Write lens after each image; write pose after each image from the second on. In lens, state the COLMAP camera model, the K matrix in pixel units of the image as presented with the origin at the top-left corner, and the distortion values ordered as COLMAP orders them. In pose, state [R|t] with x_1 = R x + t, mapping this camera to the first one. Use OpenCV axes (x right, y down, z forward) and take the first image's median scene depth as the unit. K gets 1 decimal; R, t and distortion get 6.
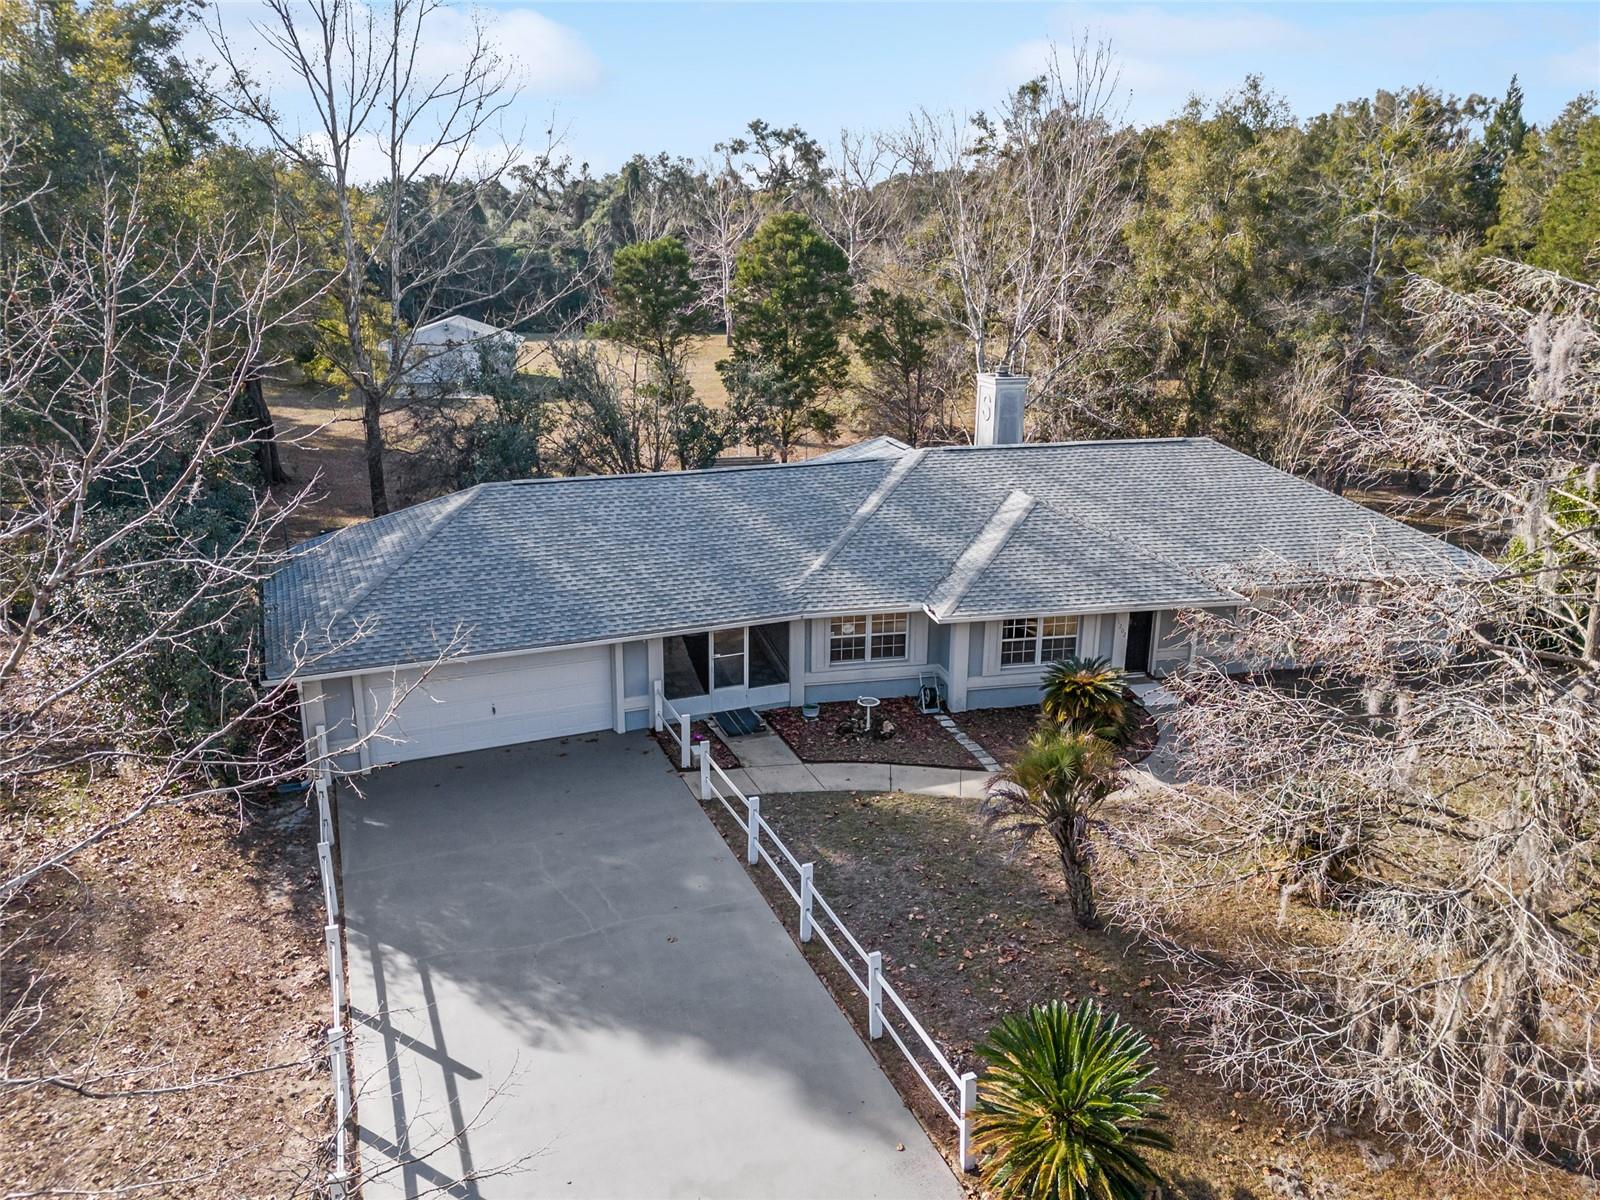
lens RADIAL K [[1205.0, 0, 800.0], [0, 1205.0, 600.0], [0, 0, 1]] dist [0.062834, -0.004091]
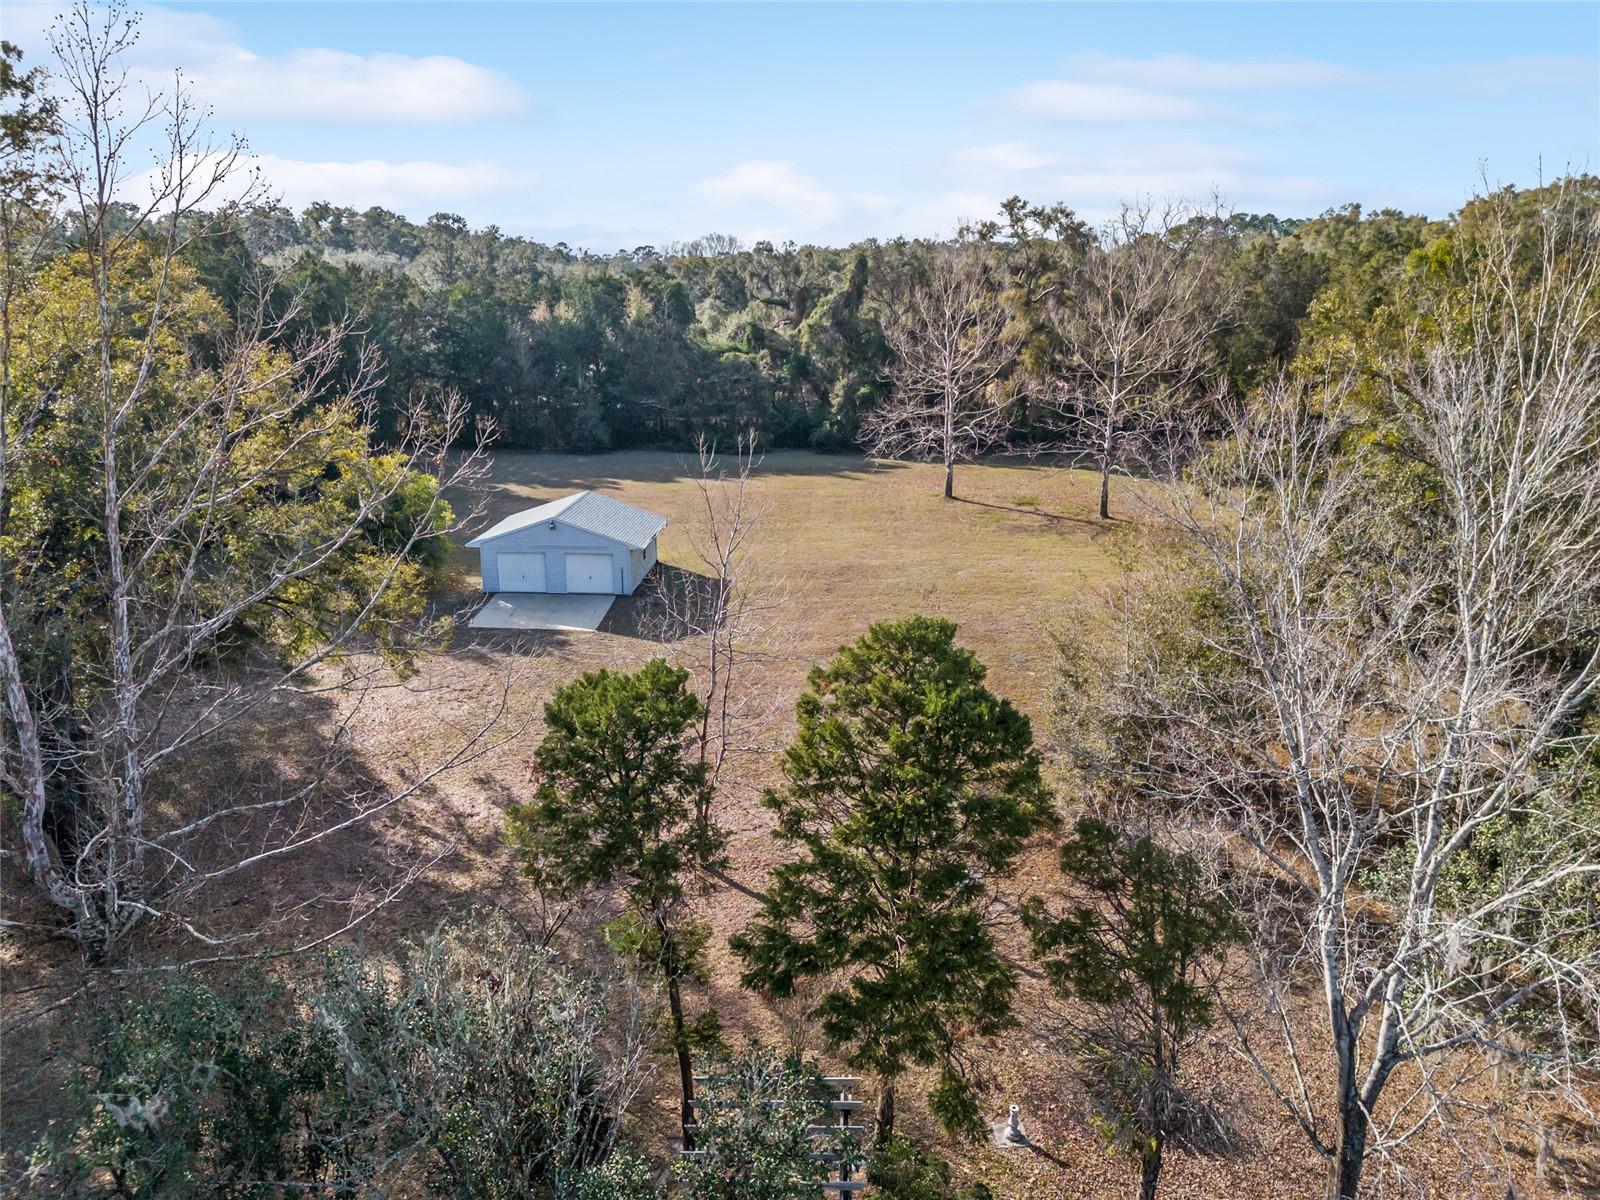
lens RADIAL K [[1205.0, 0, 800.0], [0, 1205.0, 600.0], [0, 0, 1]] dist [0.062834, -0.004091]
pose [[0.974883, 0.051553, -0.216669, 0.082231], [-0.056039, 0.998322, -0.014605, -0.511194], [0.215552, 0.026380, 0.976136, 0.855116]]
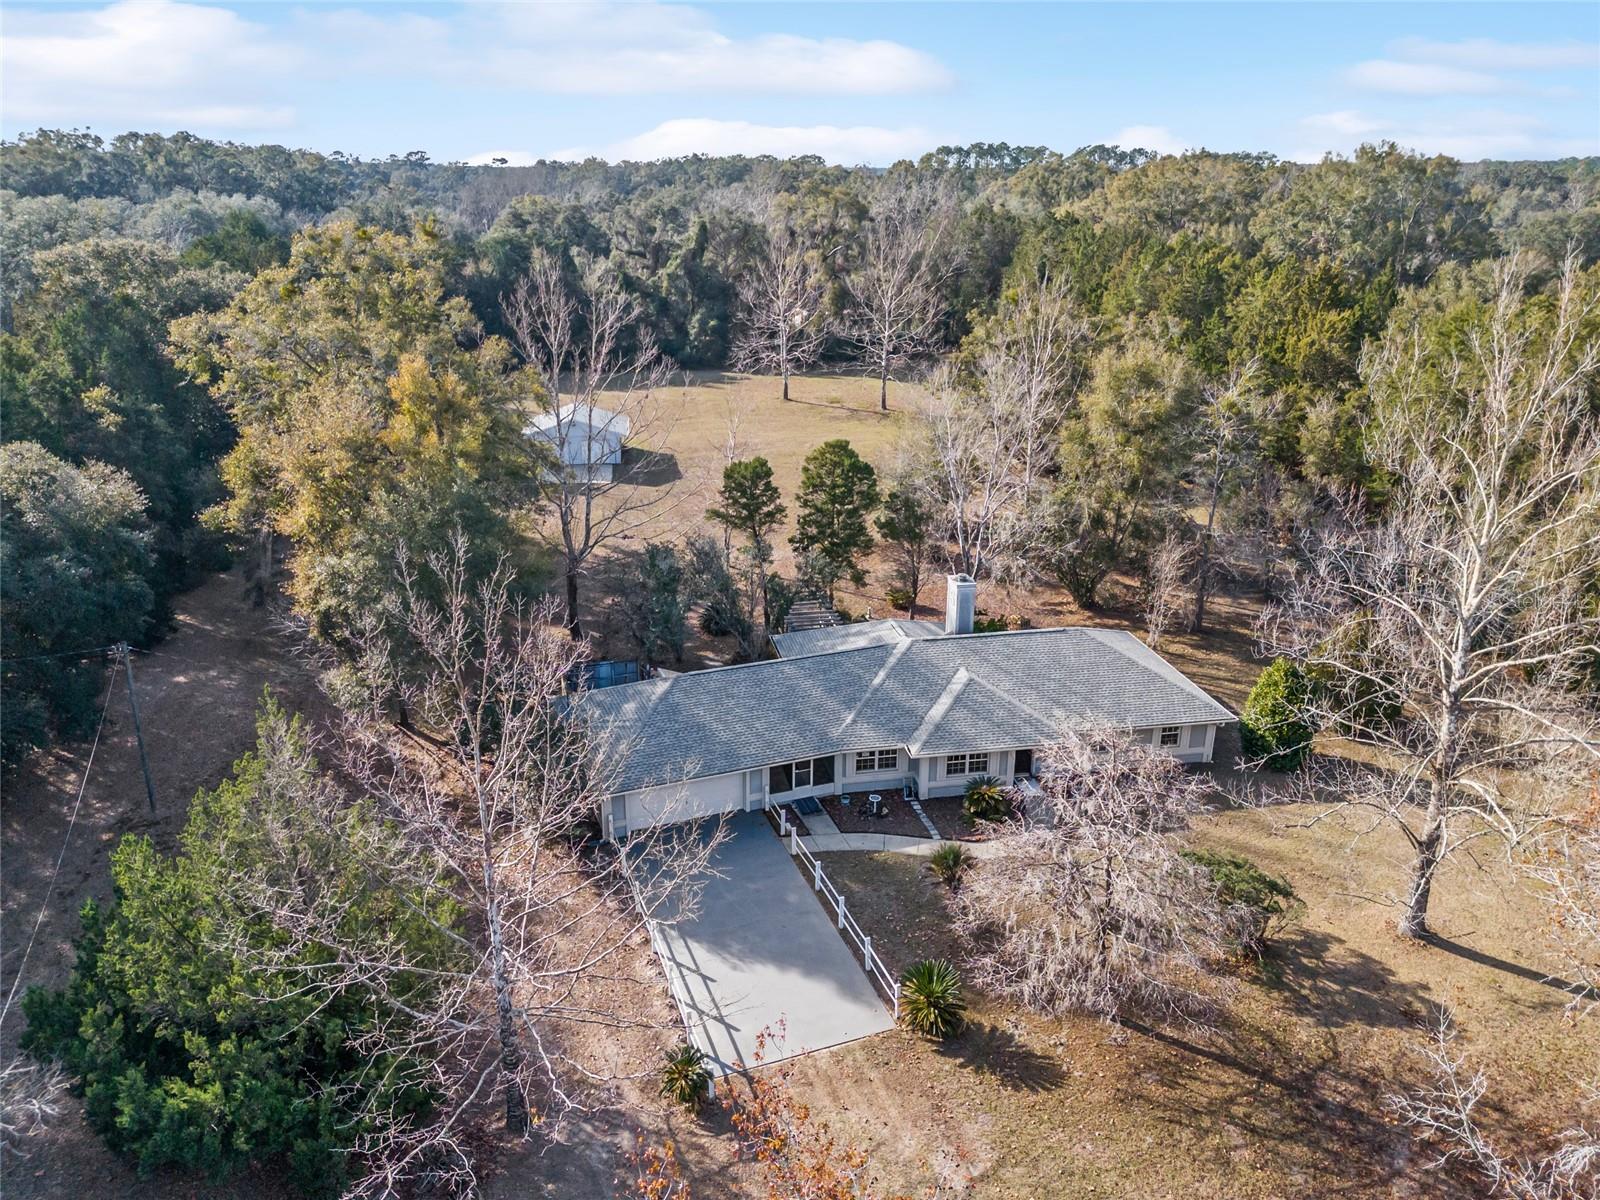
lens RADIAL K [[1205.0, 0, 800.0], [0, 1205.0, 600.0], [0, 0, 1]] dist [0.062834, -0.004091]
pose [[0.999329, 0.009576, -0.035340, 0.001663], [-0.007409, 0.998113, 0.060959, -0.335884], [0.035857, -0.060657, 0.997514, -0.882662]]
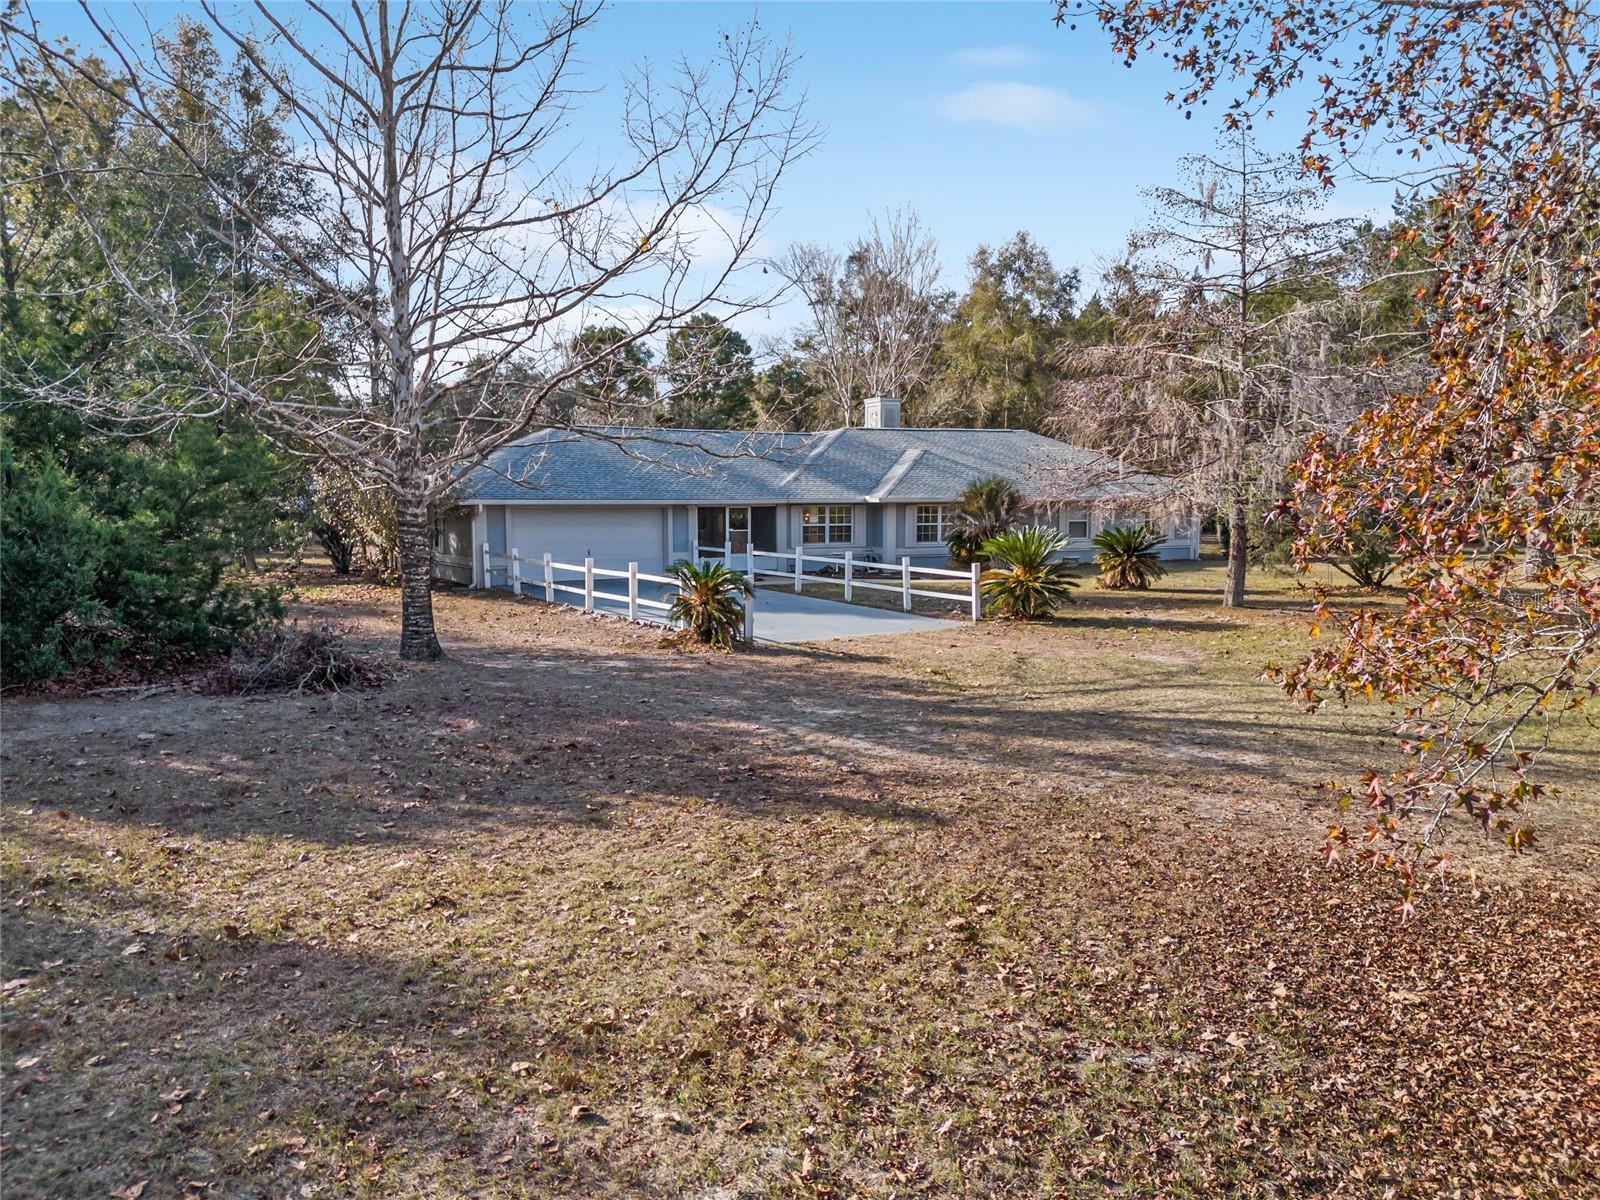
lens RADIAL K [[1205.0, 0, 800.0], [0, 1205.0, 600.0], [0, 0, 1]] dist [0.062834, -0.004091]
pose [[0.983385, -0.025535, 0.179725, -0.243506], [0.060592, 0.979449, -0.192378, 0.403485], [-0.171119, 0.200071, 0.964723, -0.384043]]
